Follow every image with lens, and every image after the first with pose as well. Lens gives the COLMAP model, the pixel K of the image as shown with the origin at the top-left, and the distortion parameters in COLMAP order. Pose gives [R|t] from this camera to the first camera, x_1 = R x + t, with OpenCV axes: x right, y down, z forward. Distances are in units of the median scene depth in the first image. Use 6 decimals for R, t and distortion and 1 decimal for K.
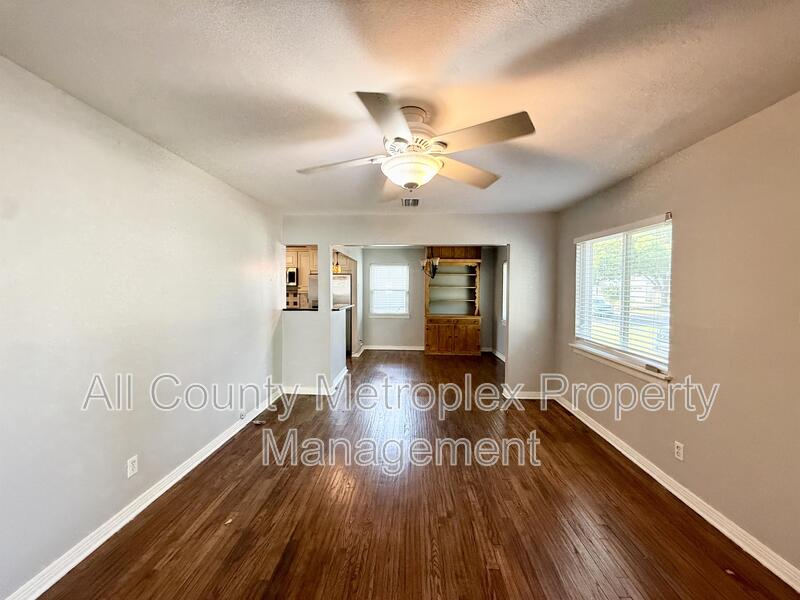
lens RADIAL K [[323.2, 0, 399.8], [0, 323.2, 300.5], [0, 0, 1]] dist [0.000013, -0.000069]
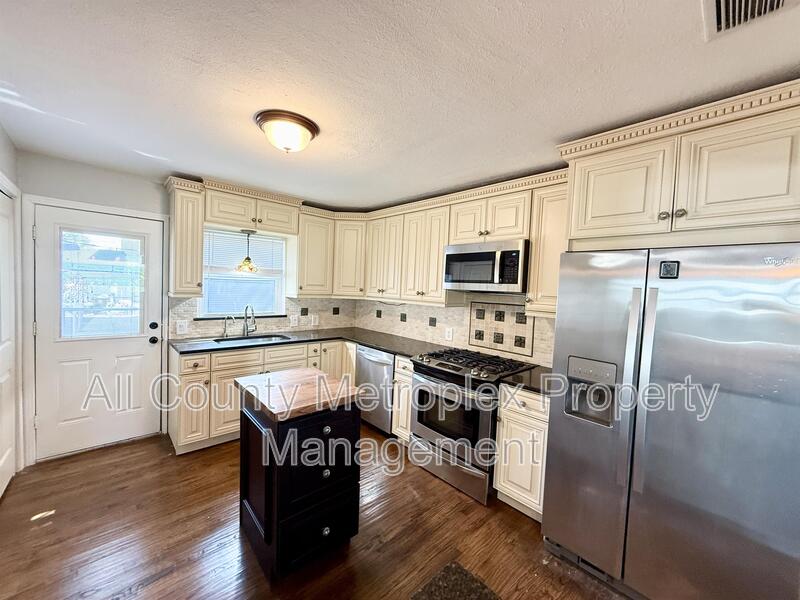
lens RADIAL K [[323.2, 0, 399.6], [0, 323.2, 299.9], [0, 0, 1]] dist [0.000013, -0.000069]
pose [[0.719963, 0.064166, -0.691040, -0.177269], [-0.068486, 0.997425, 0.021263, -0.037384], [0.690625, 0.032018, 0.722504, 0.661671]]
